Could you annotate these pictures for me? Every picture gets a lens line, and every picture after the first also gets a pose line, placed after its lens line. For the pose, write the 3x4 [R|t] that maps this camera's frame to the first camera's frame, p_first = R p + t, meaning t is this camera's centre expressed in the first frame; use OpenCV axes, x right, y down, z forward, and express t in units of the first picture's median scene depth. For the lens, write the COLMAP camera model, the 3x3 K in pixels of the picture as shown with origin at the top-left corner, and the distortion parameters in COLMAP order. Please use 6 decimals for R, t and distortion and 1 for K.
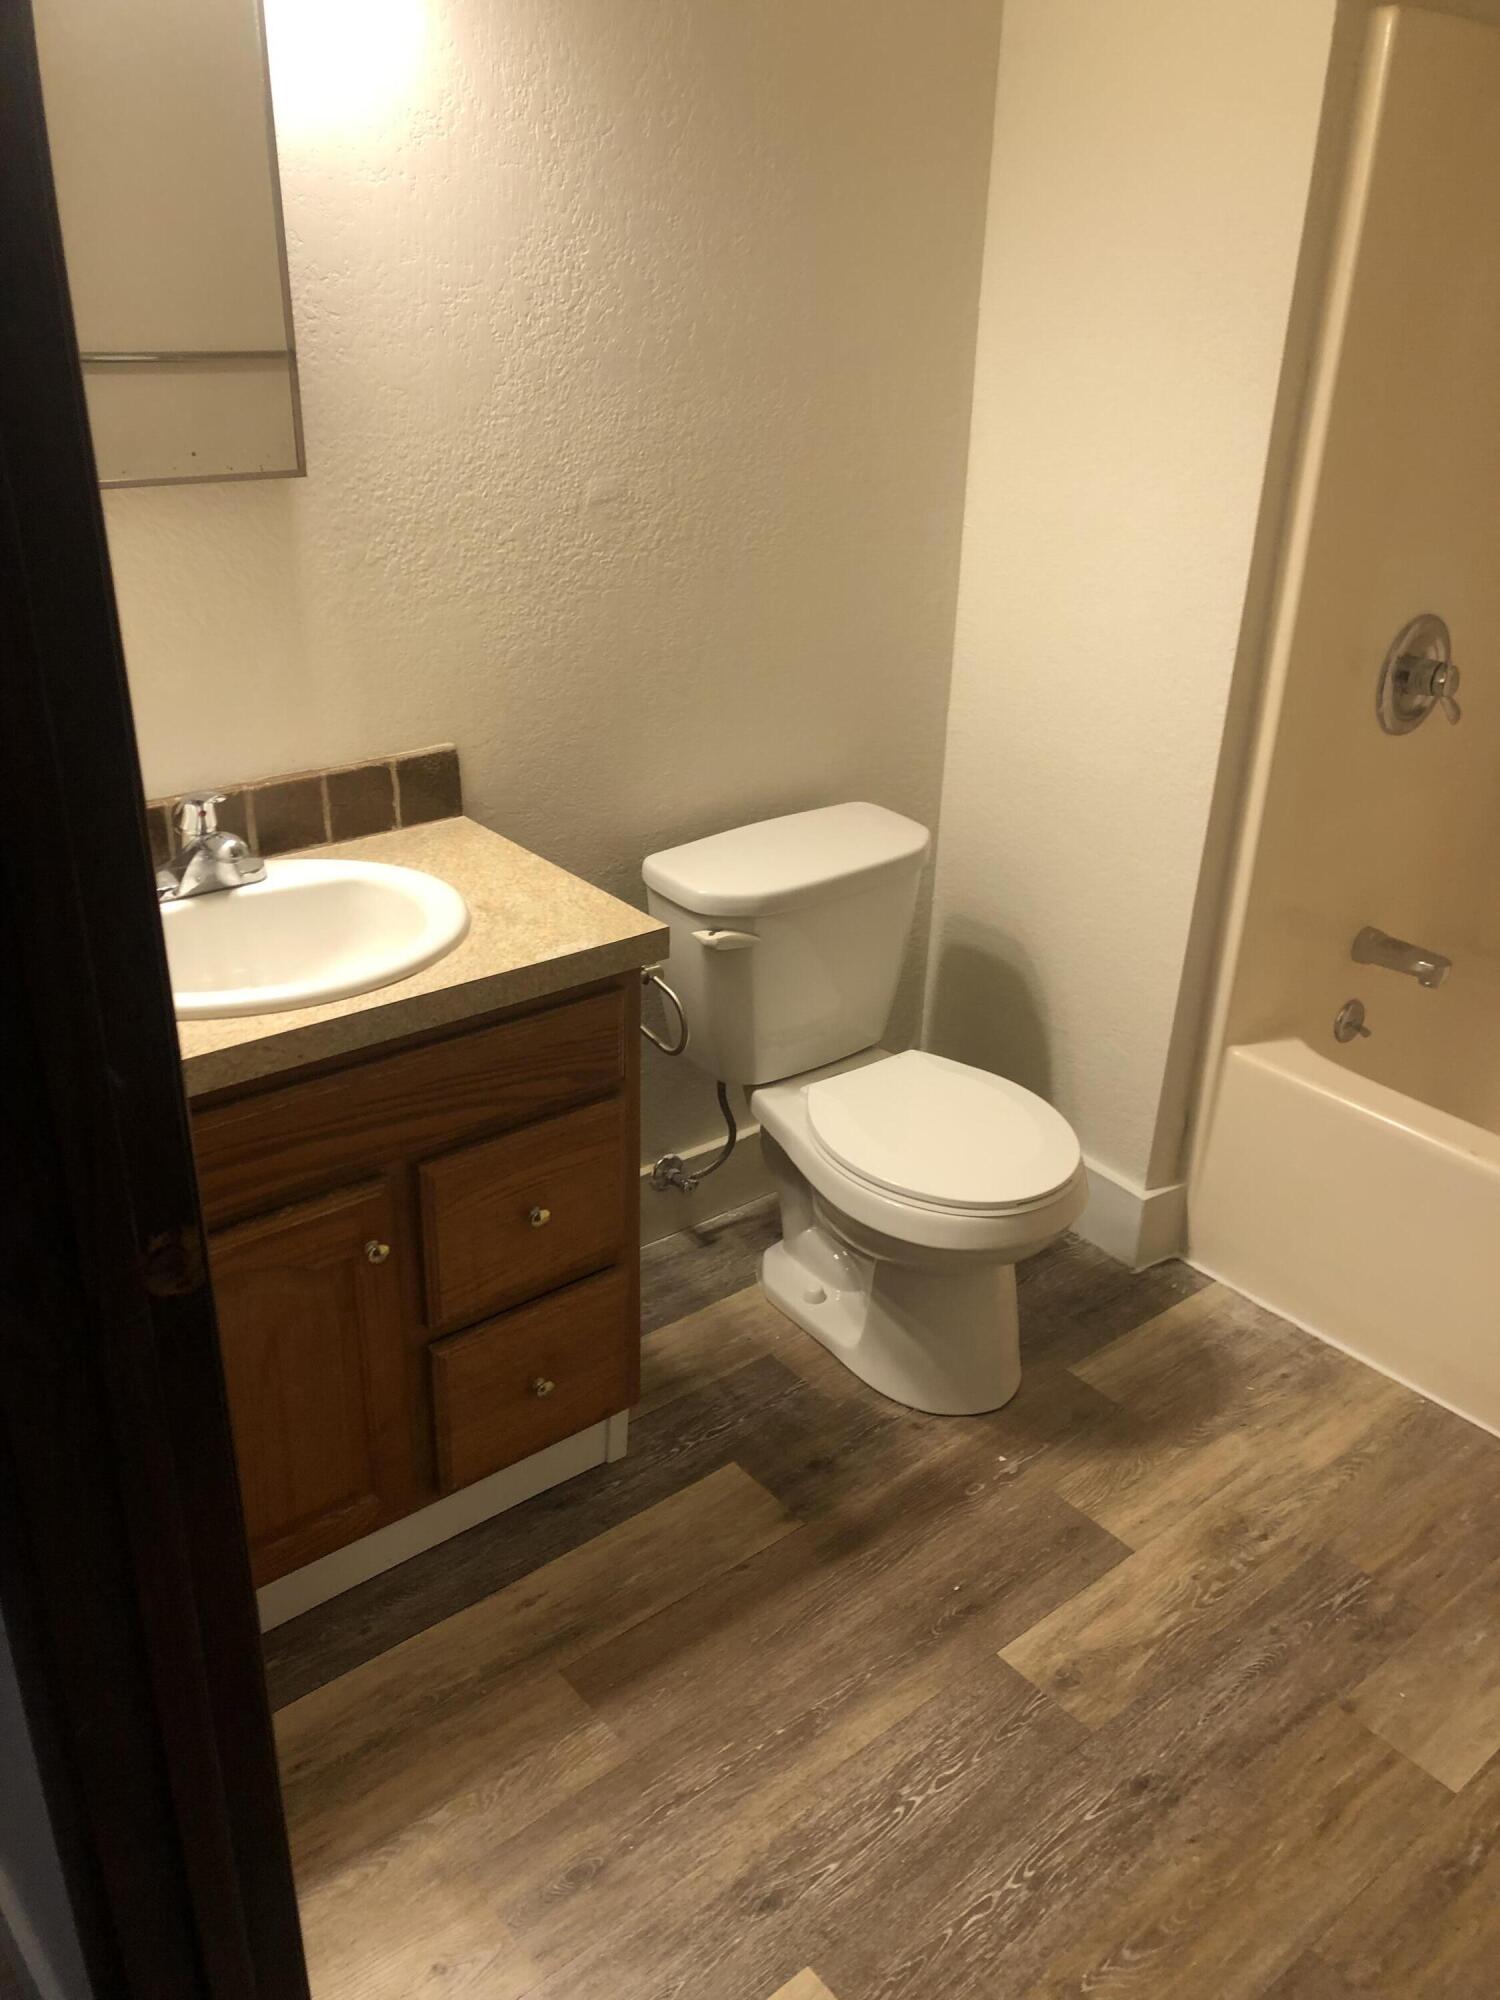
lens RADIAL K [[1628.3, 0, 750.0], [0, 1628.3, 1000.0], [0, 0, 1]] dist [-0.013715, -0.007165]
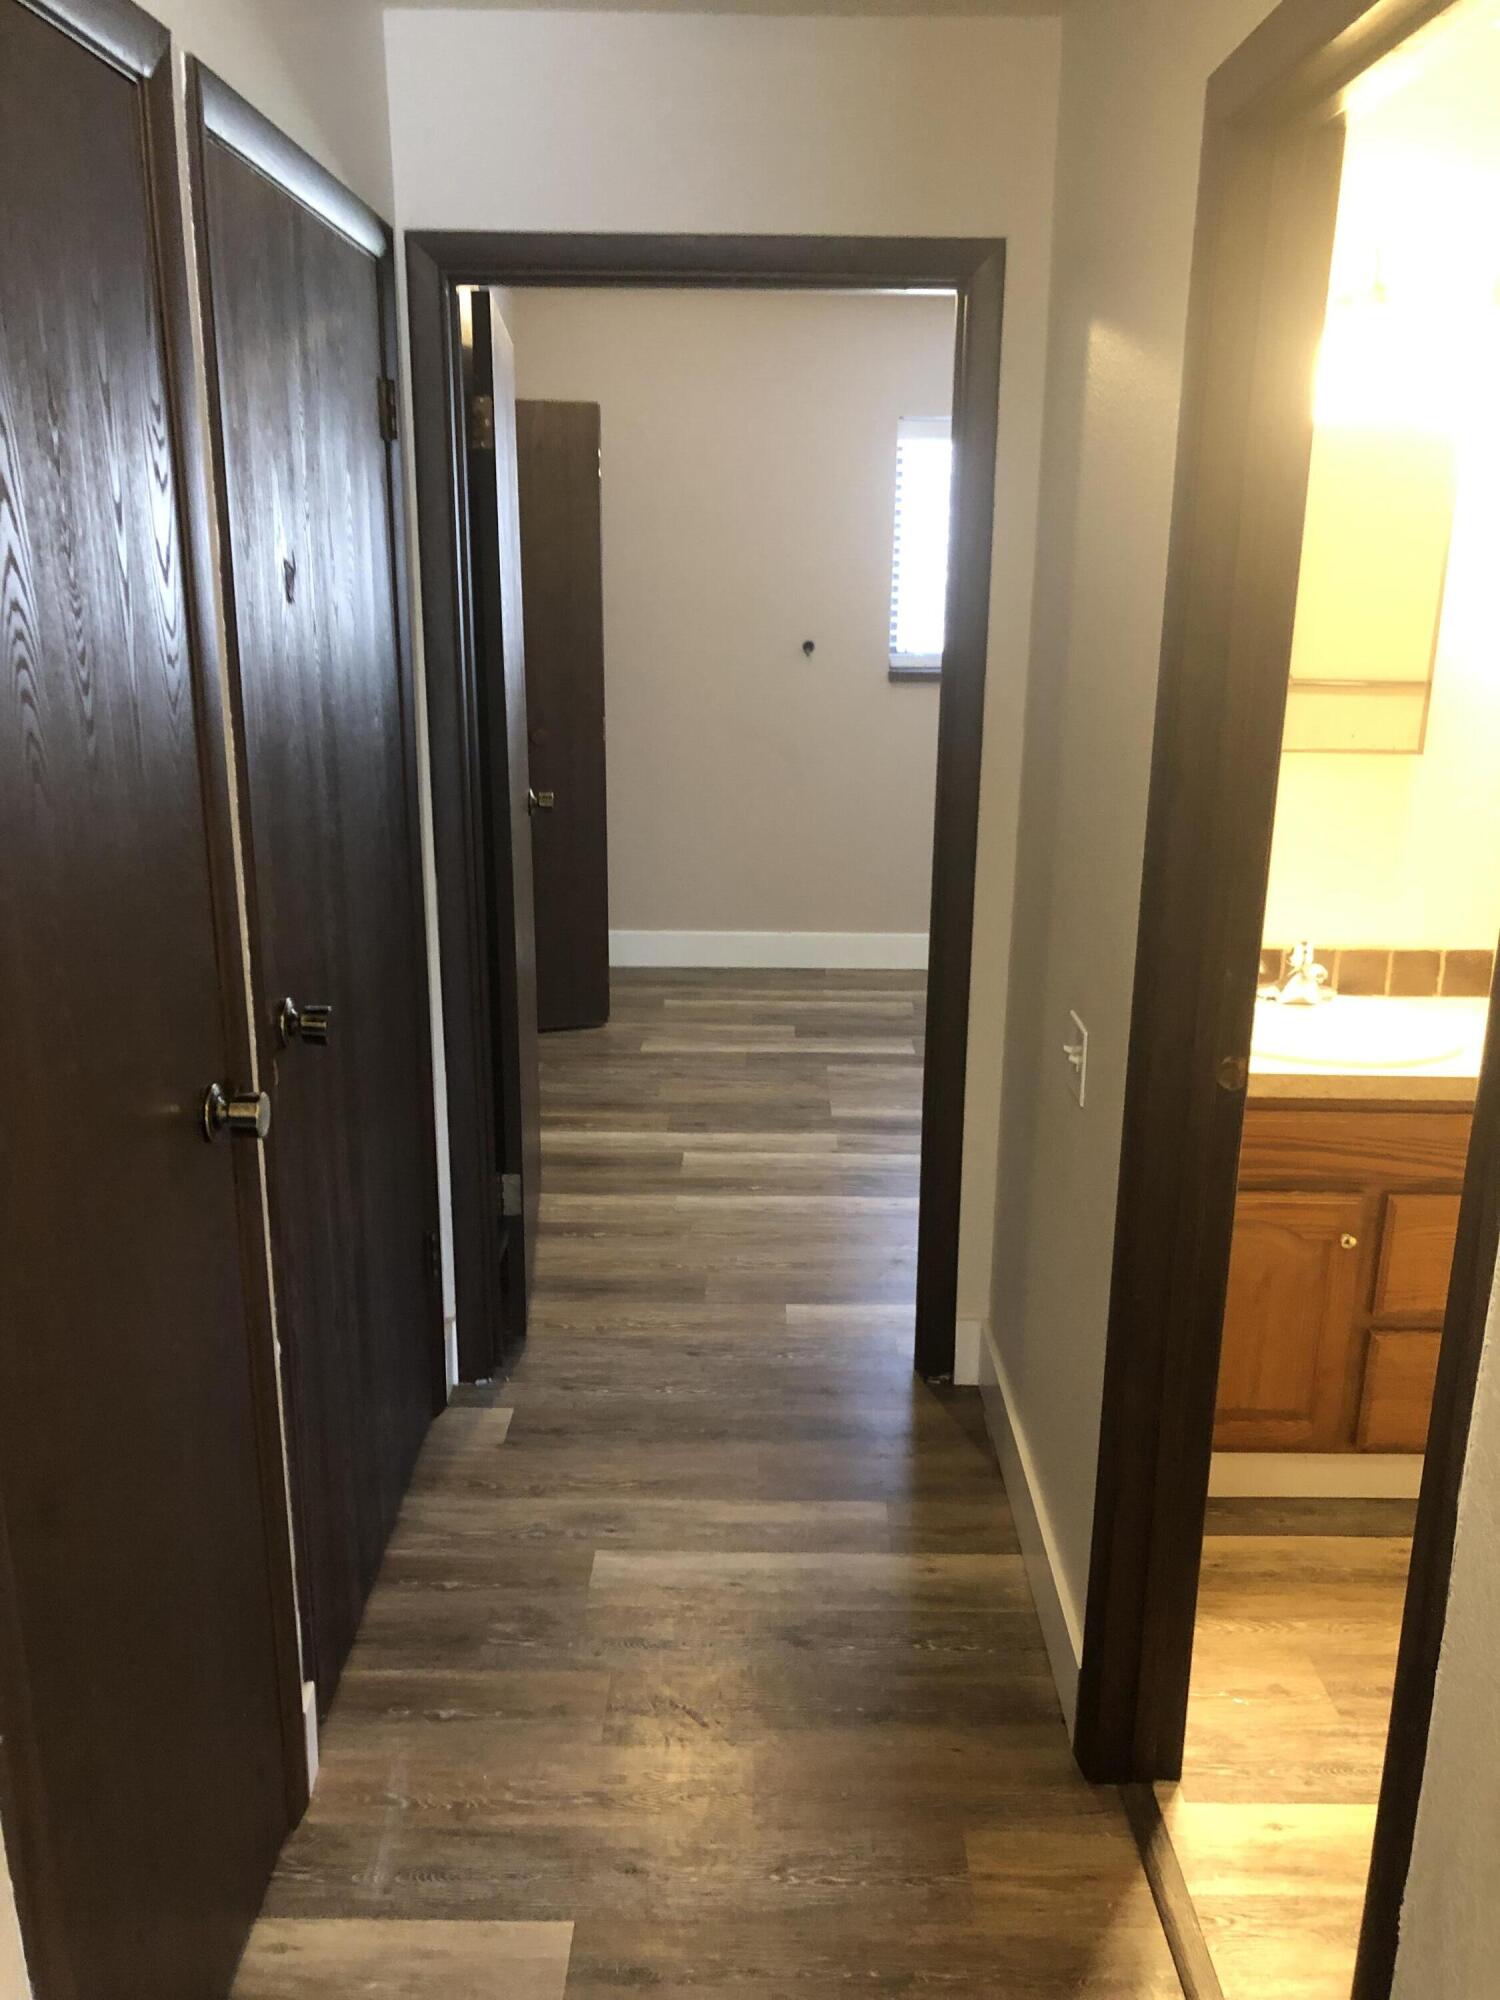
lens RADIAL K [[1600.4, 0, 750.0], [0, 1600.4, 1000.0], [0, 0, 1]] dist [0.005983, 0.004248]
pose [[0.774194, 0.151182, -0.614628, 0.164095], [-0.262509, 0.960295, -0.094454, 0.174534], [0.575945, 0.234471, 0.783142, -0.389125]]
